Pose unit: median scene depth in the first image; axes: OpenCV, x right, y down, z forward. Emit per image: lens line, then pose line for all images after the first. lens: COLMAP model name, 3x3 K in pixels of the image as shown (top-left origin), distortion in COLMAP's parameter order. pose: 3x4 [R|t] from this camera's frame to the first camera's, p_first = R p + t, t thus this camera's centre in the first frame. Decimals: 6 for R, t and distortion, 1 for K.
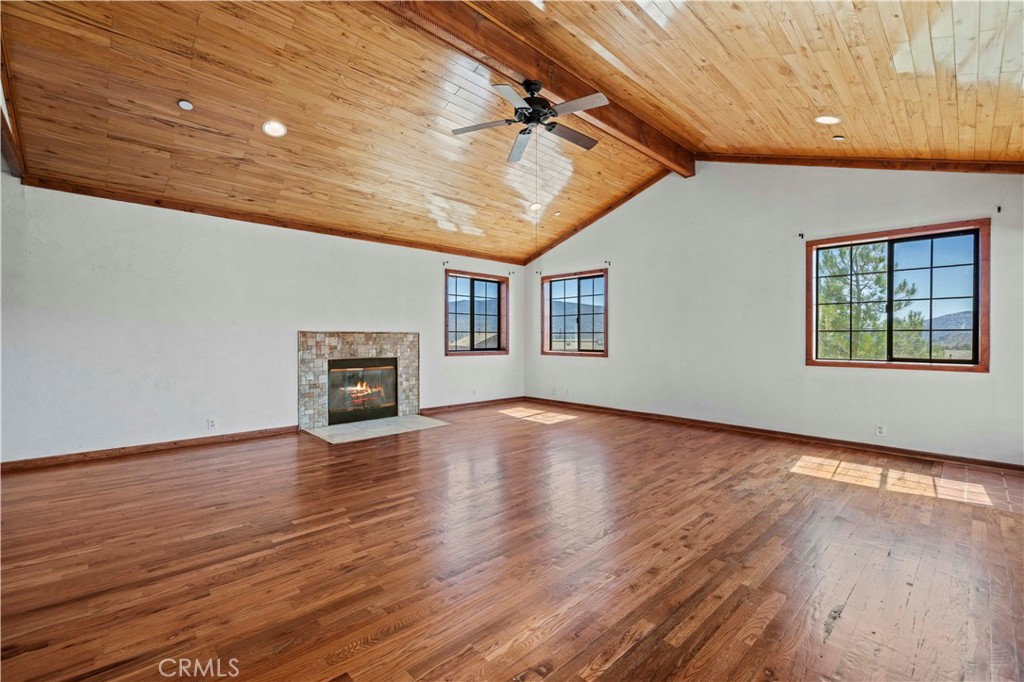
lens RADIAL K [[438.8, 0, 508.0], [0, 438.8, 336.6], [0, 0, 1]] dist [0.002808, -0.000012]
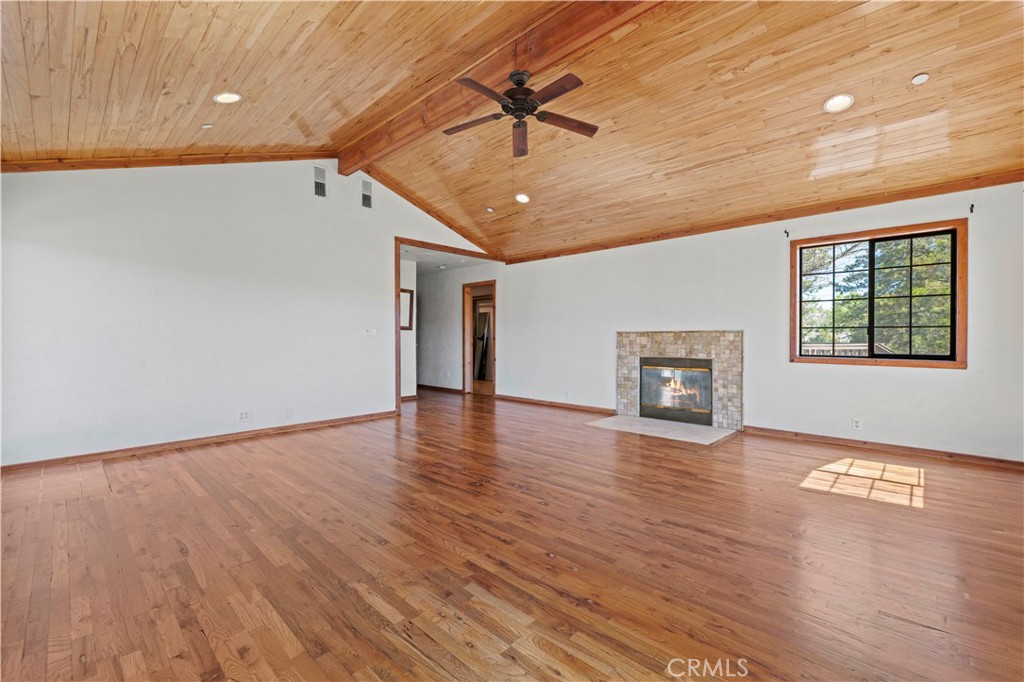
lens RADIAL K [[438.8, 0, 508.0], [0, 438.8, 336.6], [0, 0, 1]] dist [0.002808, -0.000012]
pose [[0.047006, -0.003837, -0.998887, 0.672163], [0.003926, 0.999986, -0.003656, 0.003928], [0.998887, -0.003750, 0.047020, 0.610772]]
